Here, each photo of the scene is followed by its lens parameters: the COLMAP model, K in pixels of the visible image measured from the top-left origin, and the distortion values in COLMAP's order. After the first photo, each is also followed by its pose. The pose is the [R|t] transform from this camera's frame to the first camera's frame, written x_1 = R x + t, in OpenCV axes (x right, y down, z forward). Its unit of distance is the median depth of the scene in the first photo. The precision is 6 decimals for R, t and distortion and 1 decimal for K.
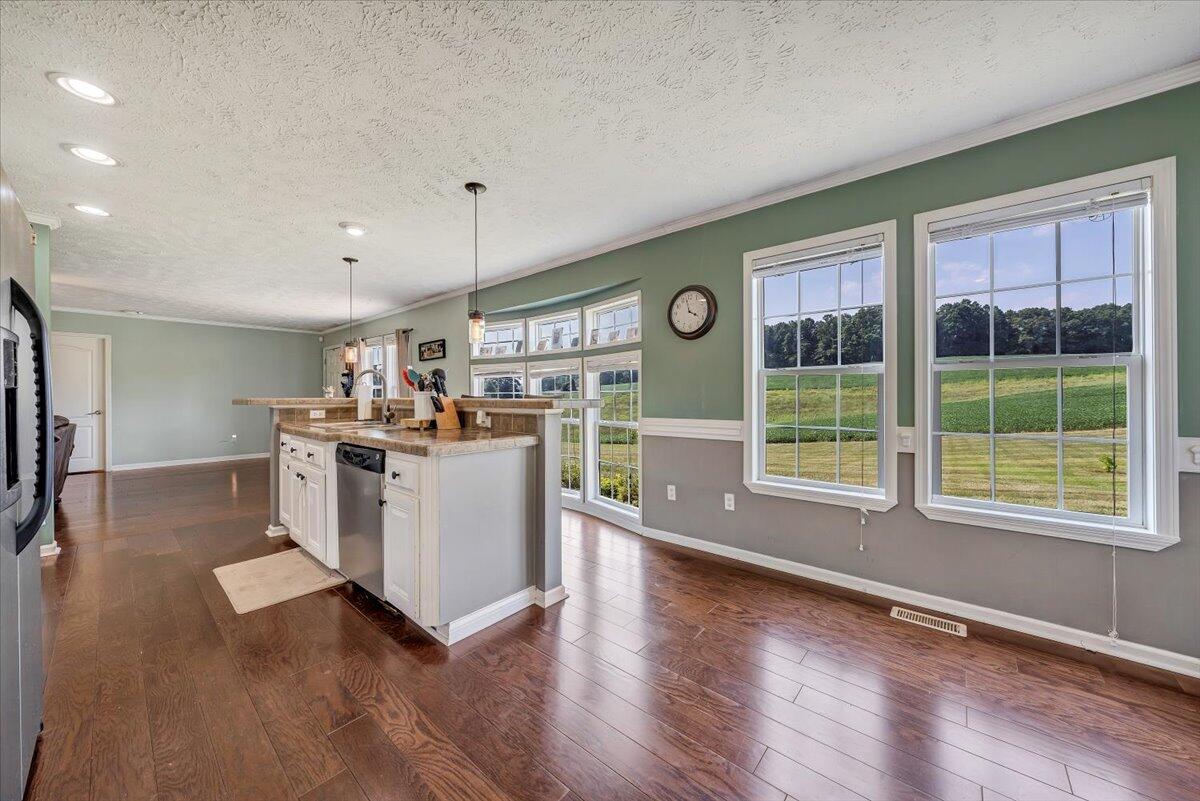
lens RADIAL K [[422.8, 0, 602.7], [0, 422.8, 395.4], [0, 0, 1]] dist [0.000245, -0.000142]
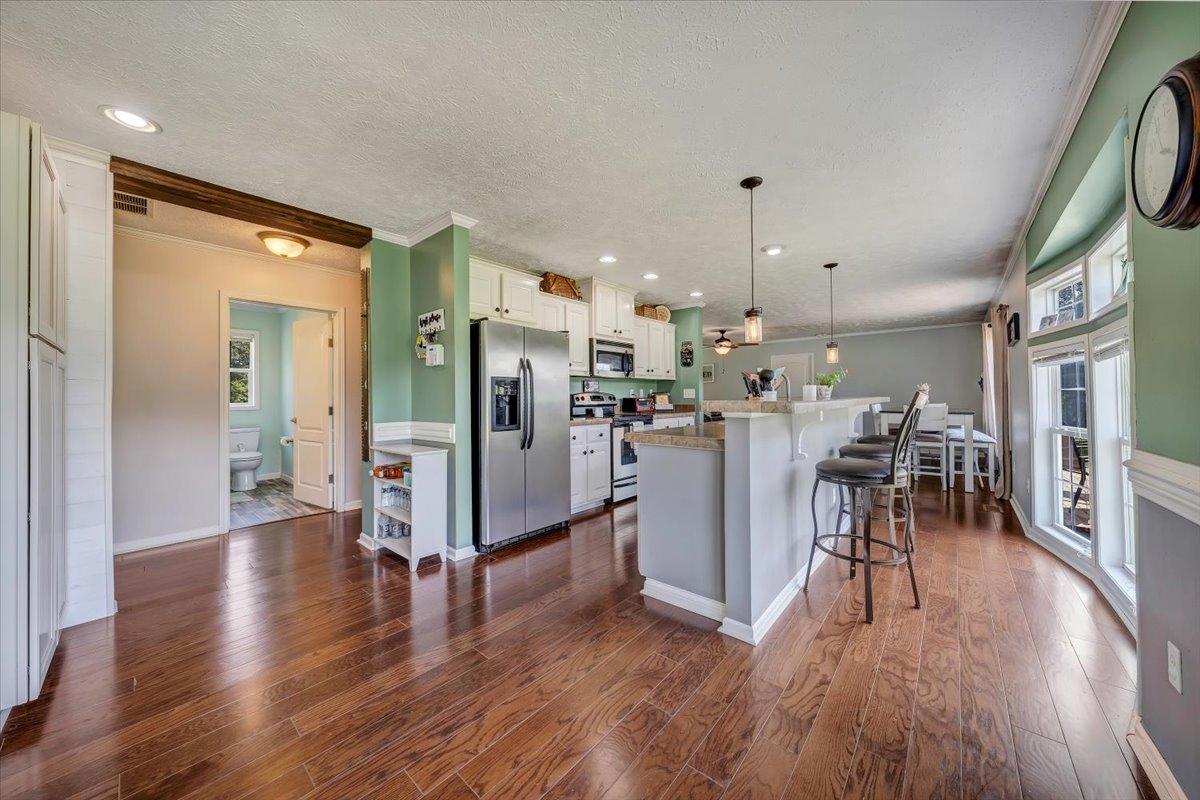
lens RADIAL K [[414.2, 0, 602.1], [0, 414.2, 394.5], [0, 0, 1]] dist [-0.000983, -0.000067]
pose [[-0.001341, -0.001345, -0.999998, 0.520630], [0.008009, 0.999967, -0.001356, -0.003480], [0.999967, -0.008011, -0.001330, 0.522949]]
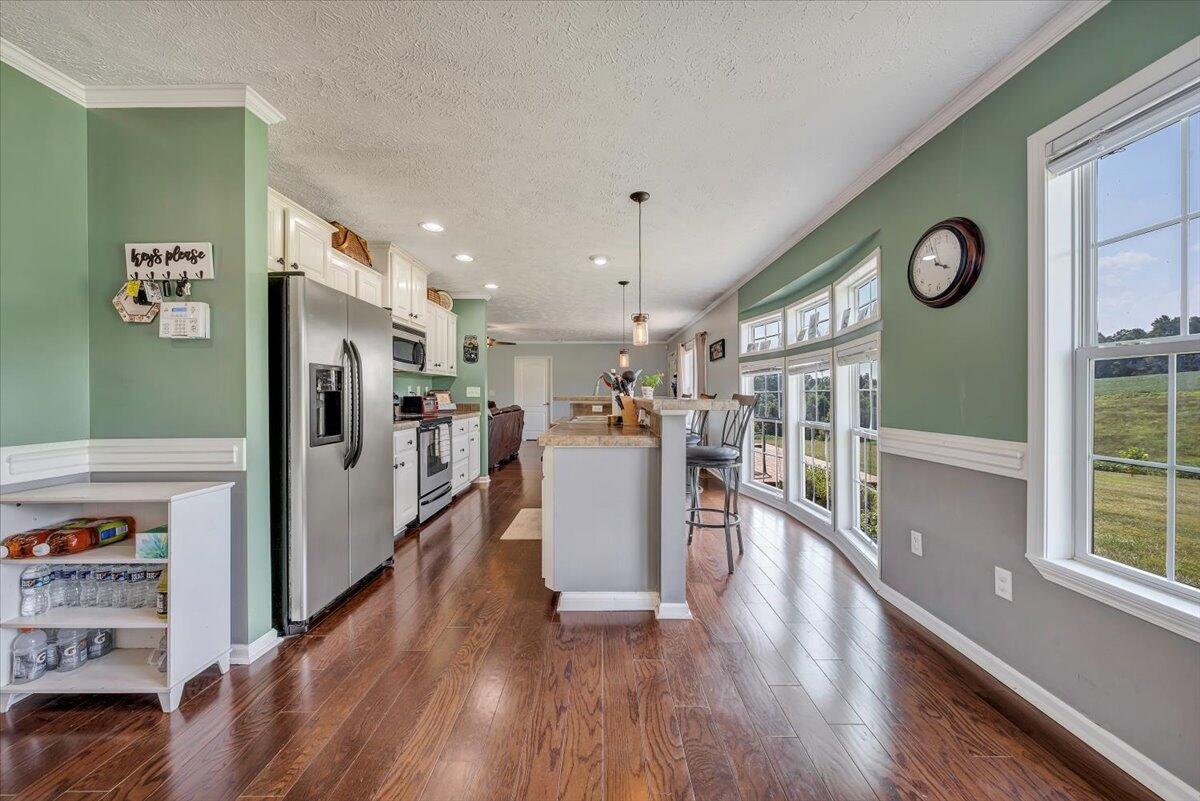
lens RADIAL K [[422.8, 0, 602.7], [0, 422.8, 395.4], [0, 0, 1]] dist [0.000245, -0.000142]
pose [[0.649109, 0.005748, -0.760674, 0.350435], [-0.002065, 0.999981, 0.005795, -0.003910], [0.760693, -0.002191, 0.649108, 0.200091]]
